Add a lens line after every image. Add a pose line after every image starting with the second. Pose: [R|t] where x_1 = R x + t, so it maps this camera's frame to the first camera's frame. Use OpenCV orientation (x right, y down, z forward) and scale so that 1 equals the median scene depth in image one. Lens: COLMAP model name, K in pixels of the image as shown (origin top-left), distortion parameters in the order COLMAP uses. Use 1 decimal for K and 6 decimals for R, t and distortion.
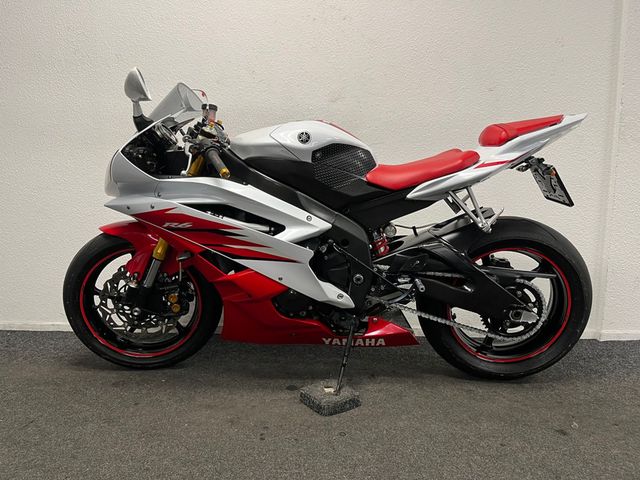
lens RADIAL K [[488.6, 0, 314.0], [0, 488.6, 235.6], [0, 0, 1]] dist [0.057518, -0.086470]
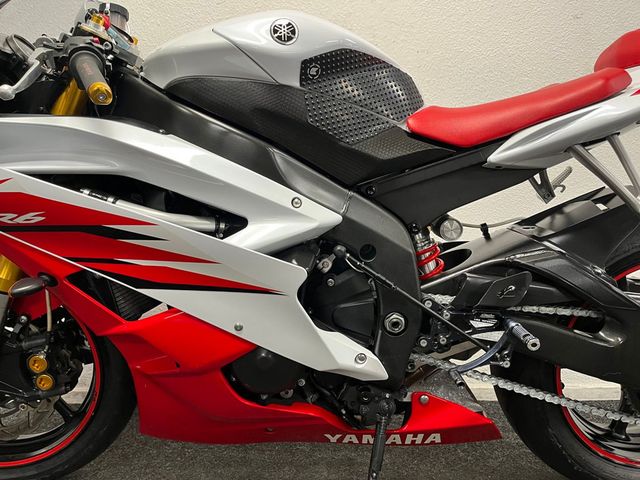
lens RADIAL K [[488.6, 0, 321.0], [0, 488.6, 241.3], [0, 0, 1]] dist [0.057518, -0.086470]
pose [[0.999313, -0.013000, 0.034703, -0.002790], [0.014115, 0.999386, -0.032081, 0.019009], [-0.034264, 0.032549, 0.998883, 0.495183]]
